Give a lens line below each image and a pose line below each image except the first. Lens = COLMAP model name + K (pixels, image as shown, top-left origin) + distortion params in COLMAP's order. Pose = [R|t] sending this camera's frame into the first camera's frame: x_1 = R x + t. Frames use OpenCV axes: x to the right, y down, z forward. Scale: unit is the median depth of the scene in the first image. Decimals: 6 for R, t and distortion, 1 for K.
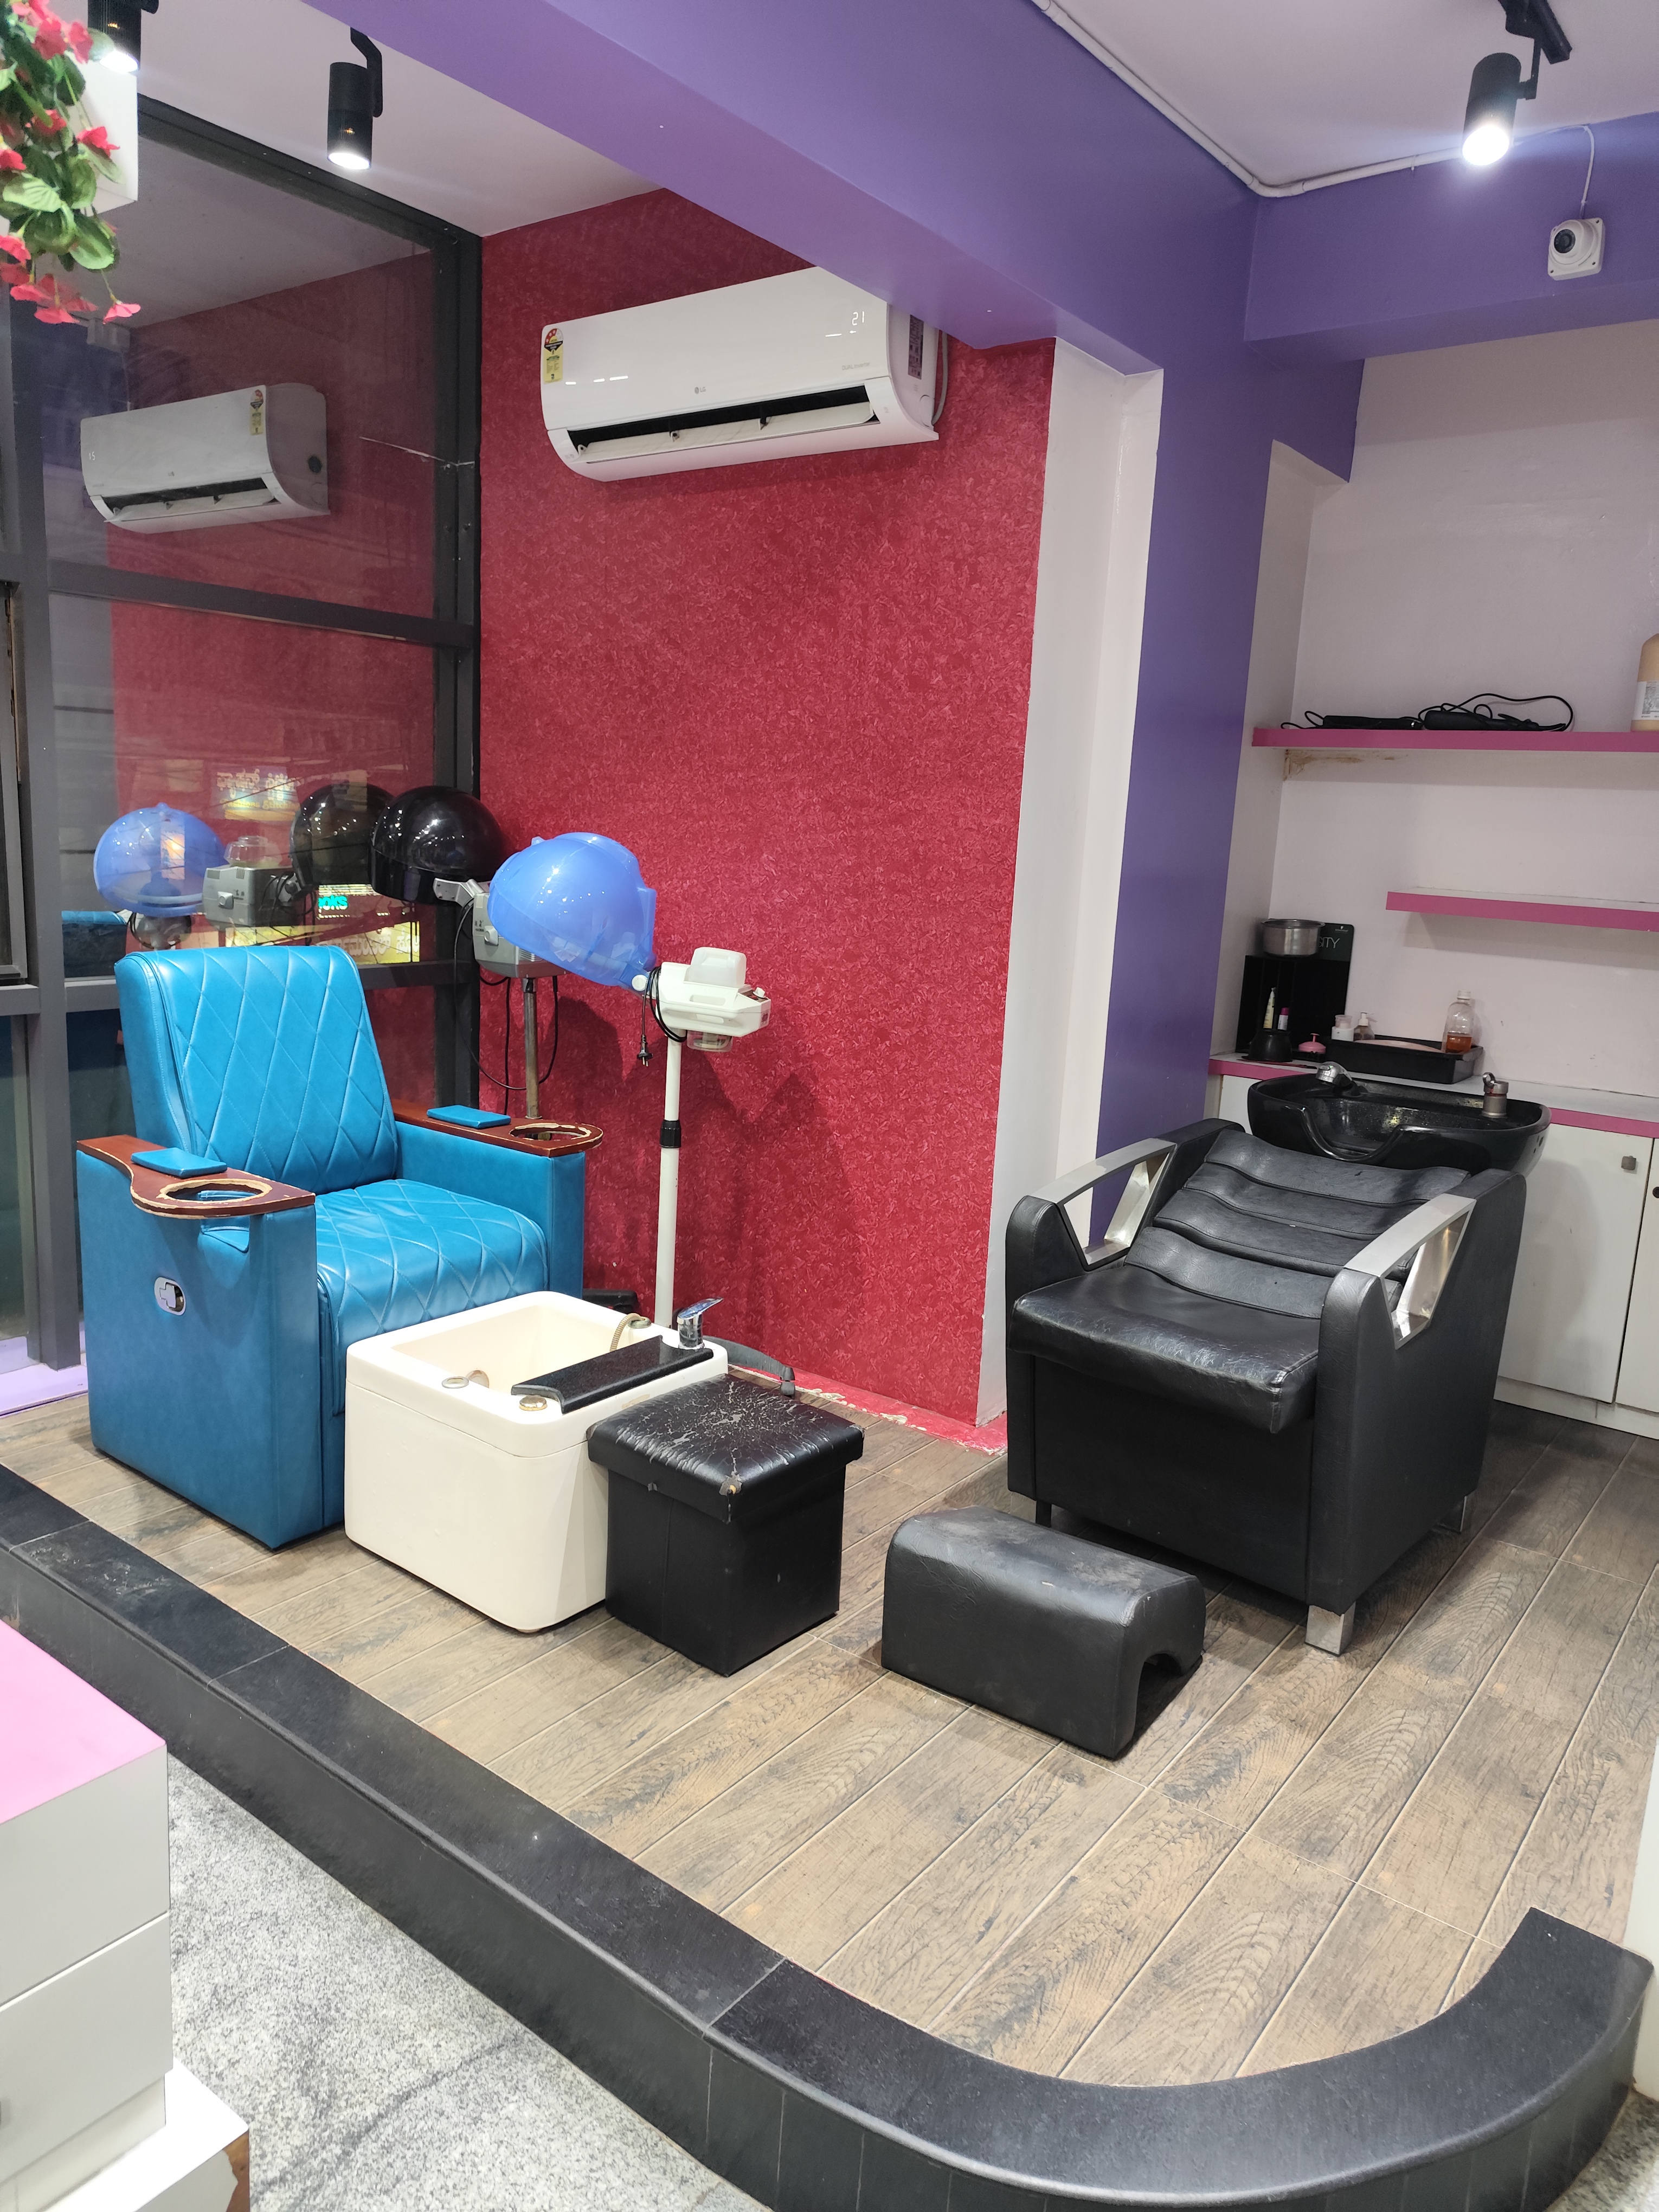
lens RADIAL K [[1508.7, 0, 835.6], [0, 1508.7, 1090.0], [0, 0, 1]] dist [0.033835, -0.039158]
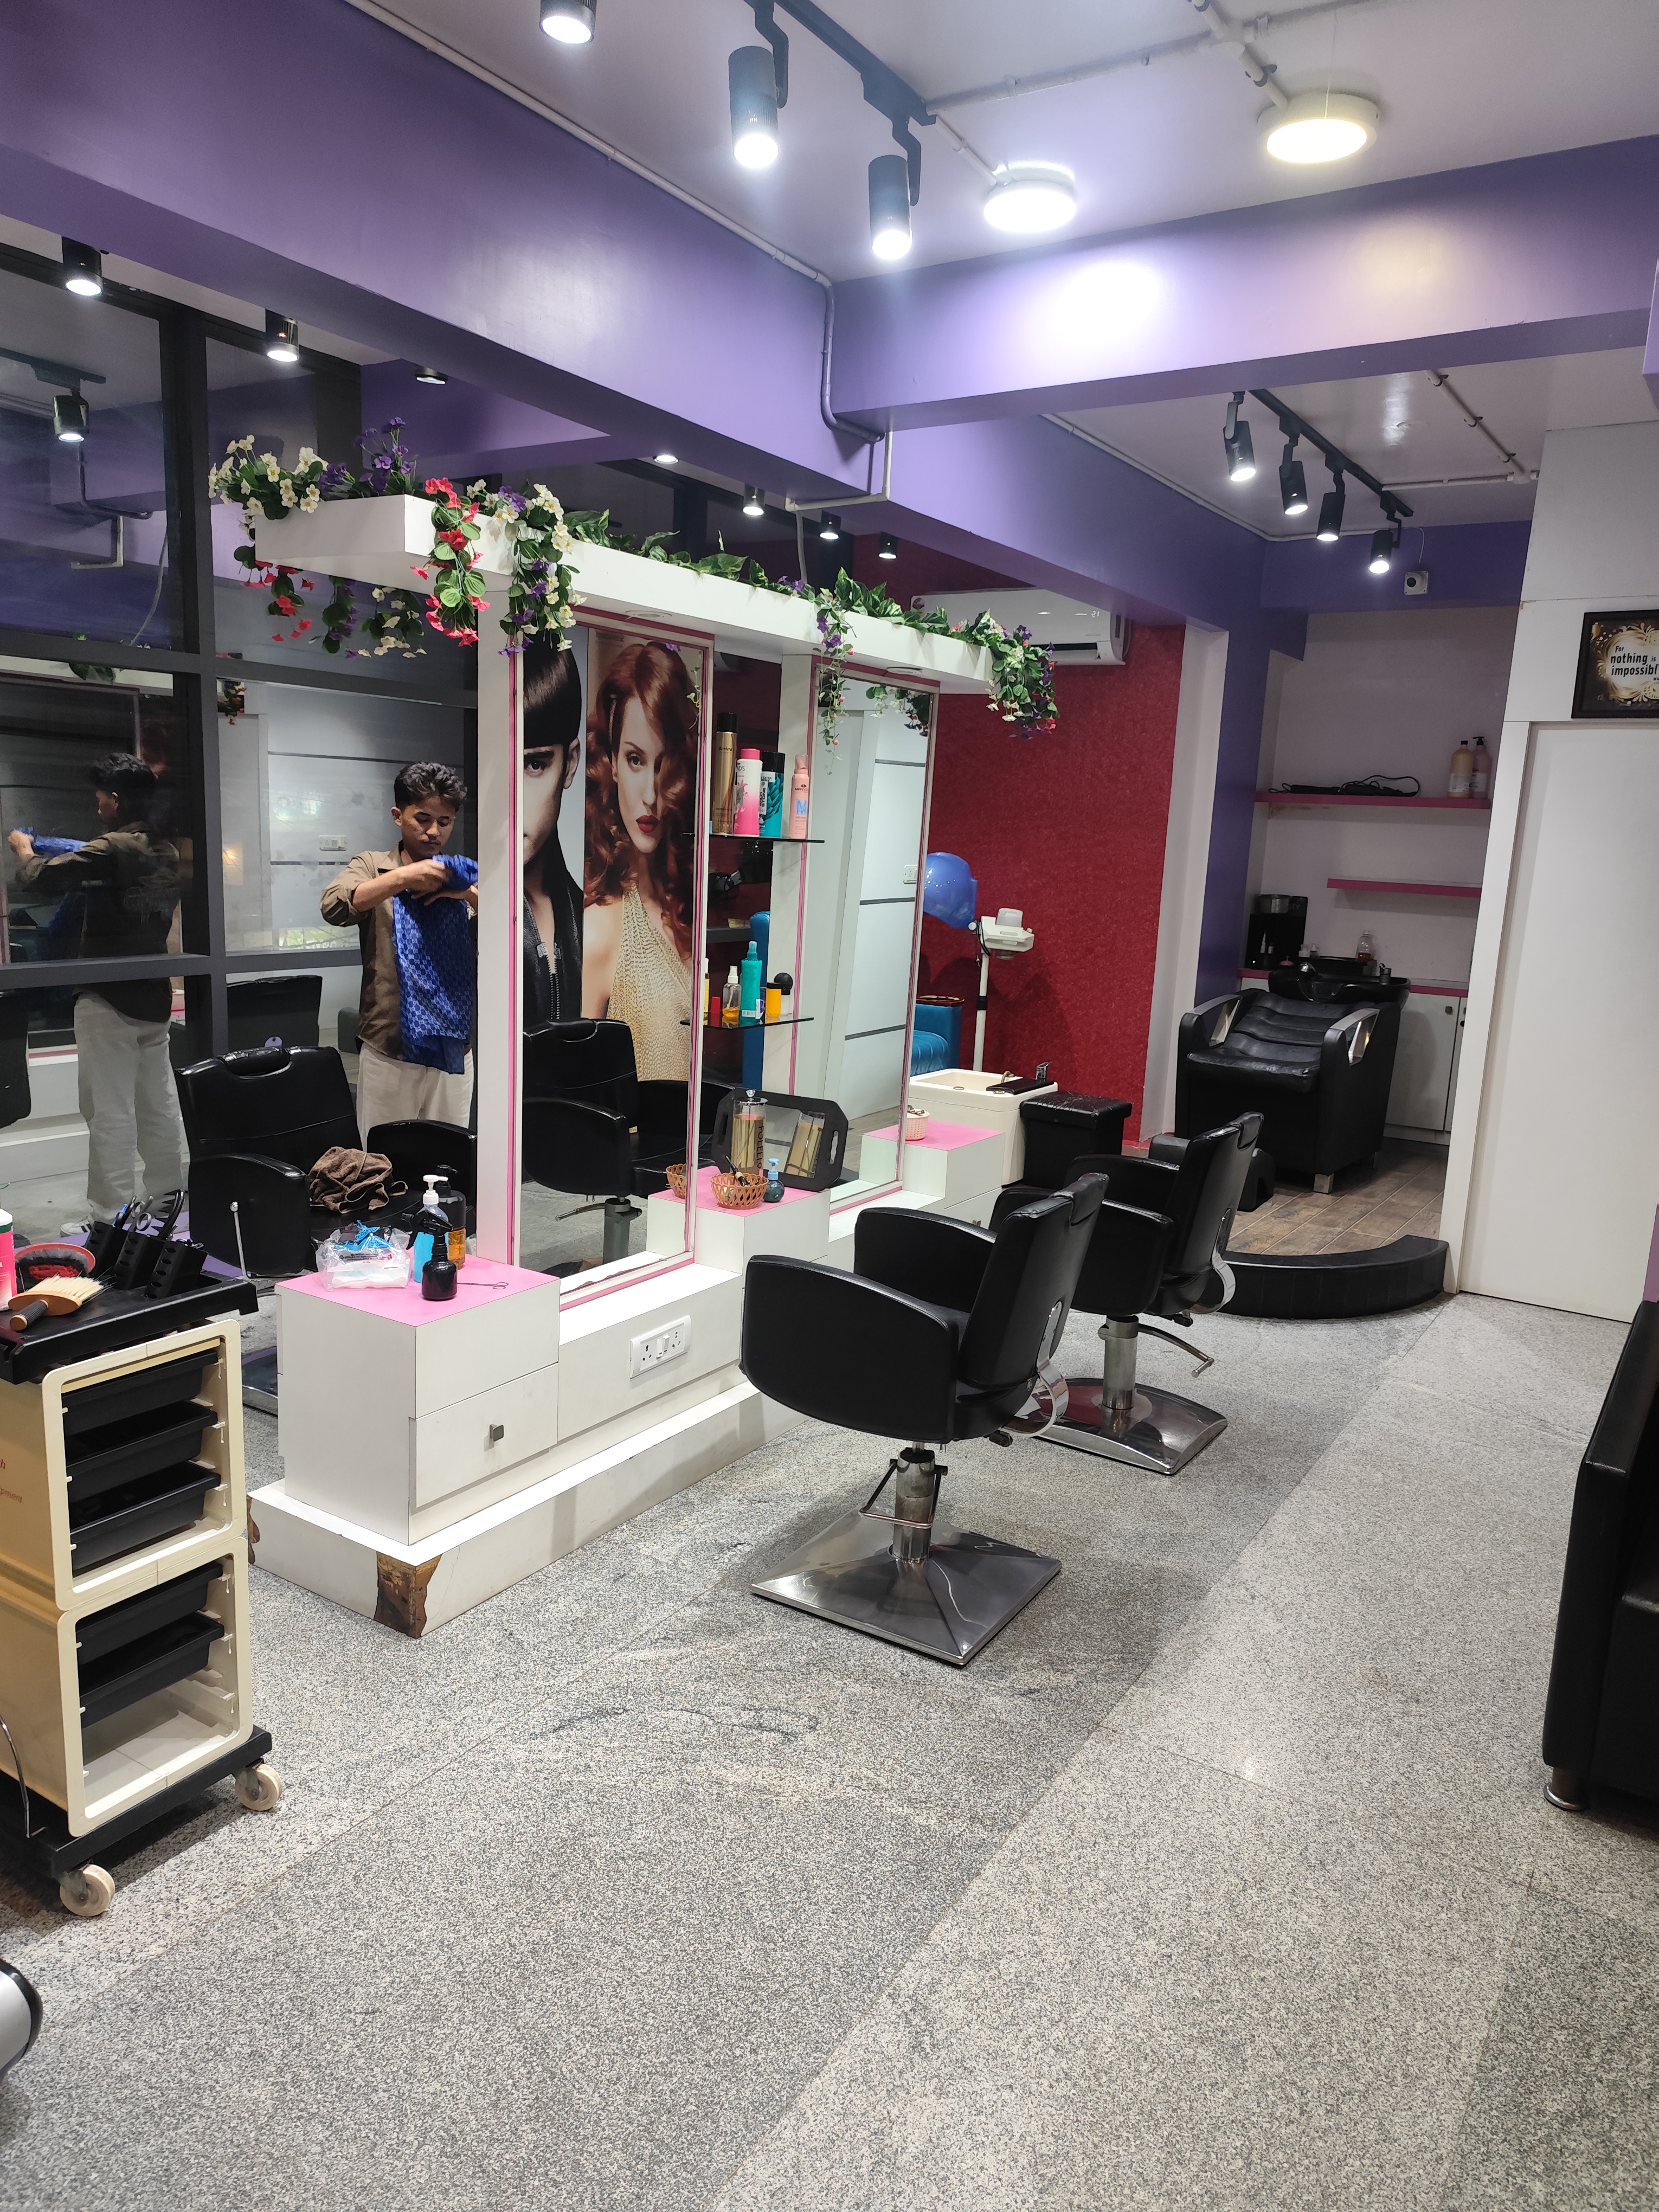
lens RADIAL K [[1519.7, 0, 829.5], [0, 1519.7, 1106.0], [0, 0, 1]] dist [0.028605, 0.000076]
pose [[0.997091, -0.020292, 0.073474, -0.471377], [0.019922, 0.999785, 0.005761, 0.152819], [-0.073575, -0.004280, 0.997281, -1.007644]]
